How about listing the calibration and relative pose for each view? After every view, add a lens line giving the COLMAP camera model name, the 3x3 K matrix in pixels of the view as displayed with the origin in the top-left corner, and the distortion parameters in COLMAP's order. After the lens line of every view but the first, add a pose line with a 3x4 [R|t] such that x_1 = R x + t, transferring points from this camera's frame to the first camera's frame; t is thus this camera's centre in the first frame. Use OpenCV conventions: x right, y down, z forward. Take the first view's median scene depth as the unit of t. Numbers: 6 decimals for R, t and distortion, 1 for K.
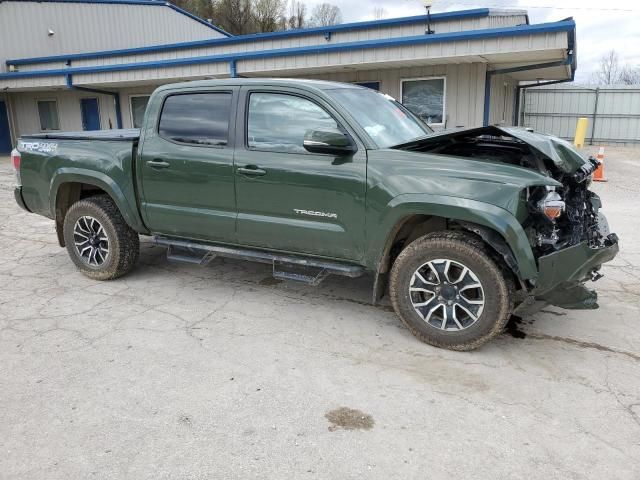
lens RADIAL K [[506.2, 0, 311.3], [0, 506.2, 251.0], [0, 0, 1]] dist [0.006223, -0.001612]
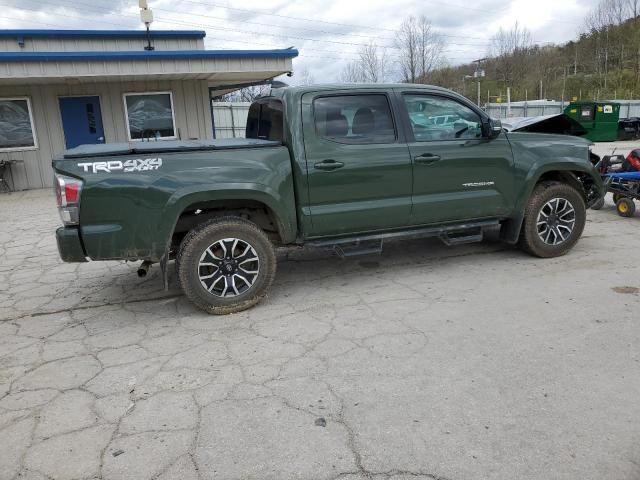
lens RADIAL K [[506.2, 0, 311.3], [0, 506.2, 251.0], [0, 0, 1]] dist [0.006223, -0.001612]
pose [[0.665736, -0.205410, 0.717358, -0.967621], [0.233167, 0.970490, 0.061505, -0.068214], [-0.708822, 0.126319, 0.693985, 0.321541]]
